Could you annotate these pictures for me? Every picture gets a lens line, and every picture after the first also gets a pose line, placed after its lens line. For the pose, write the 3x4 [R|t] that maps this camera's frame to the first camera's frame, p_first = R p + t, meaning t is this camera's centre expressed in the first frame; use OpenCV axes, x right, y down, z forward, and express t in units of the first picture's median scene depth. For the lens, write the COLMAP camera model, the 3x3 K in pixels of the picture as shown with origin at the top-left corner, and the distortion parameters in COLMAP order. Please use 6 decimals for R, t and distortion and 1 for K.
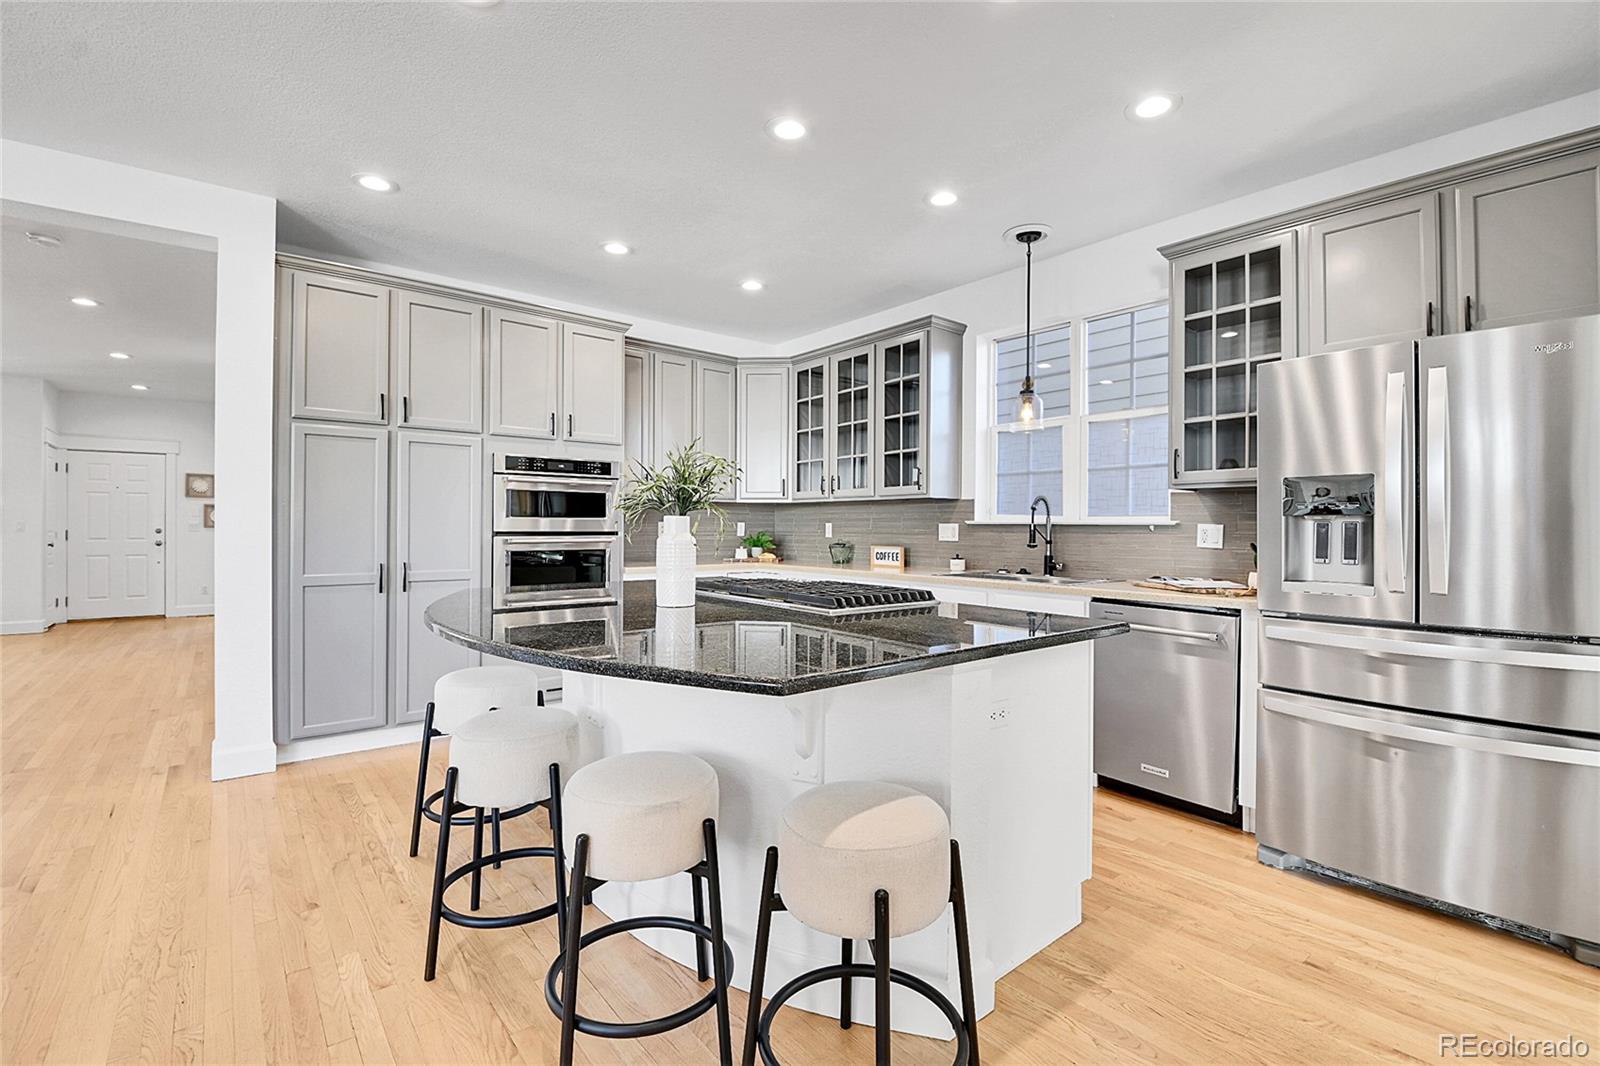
lens RADIAL K [[699.5, 0, 804.8], [0, 699.5, 525.7], [0, 0, 1]] dist [-0.018907, -0.000301]
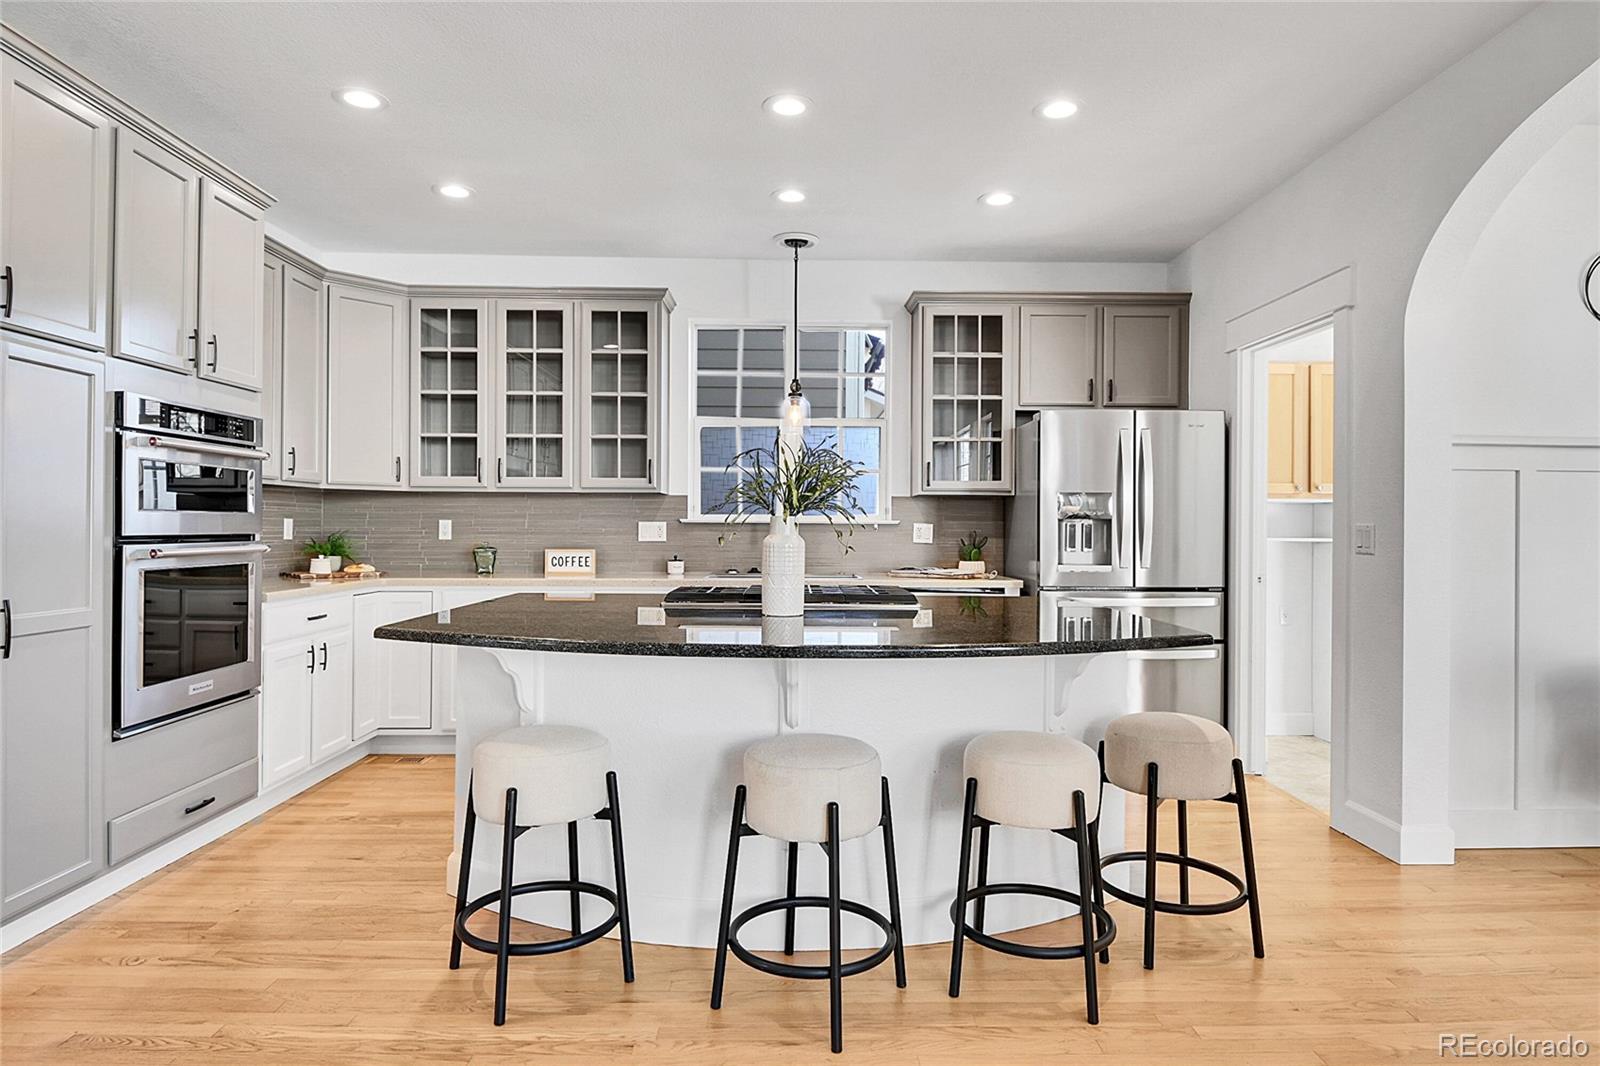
lens RADIAL K [[923.1, 0, 824.9], [0, 923.1, 520.2], [0, 0, 1]] dist [-0.006949, -0.003768]
pose [[0.605971, 0.002799, 0.795482, -0.605274], [-0.002826, 0.999995, -0.001365, -0.003844], [-0.795482, -0.001421, 0.605976, 0.119587]]
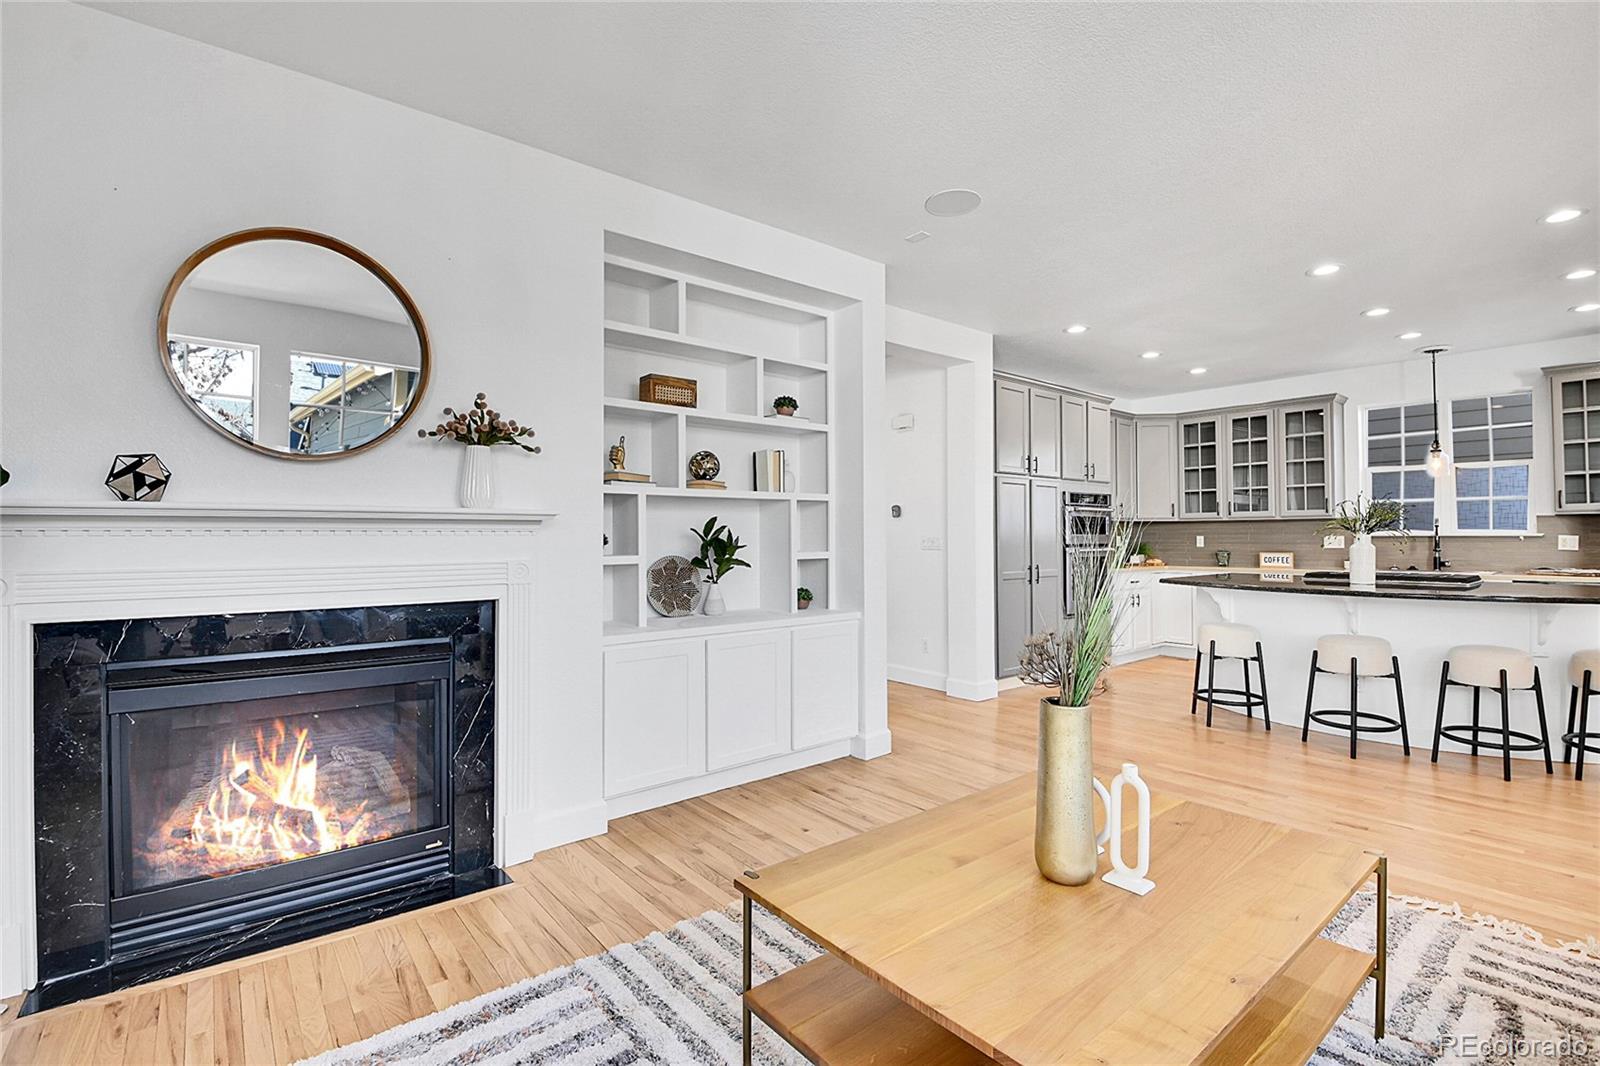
lens RADIAL K [[732.1, 0, 769.6], [0, 732.1, 525.2], [0, 0, 1]] dist [-0.032949, -0.002727]
pose [[0.999328, -0.007794, -0.035815, -0.909714], [0.007181, 0.999826, -0.017200, -0.008225], [0.035943, 0.016931, 0.999210, -0.511989]]
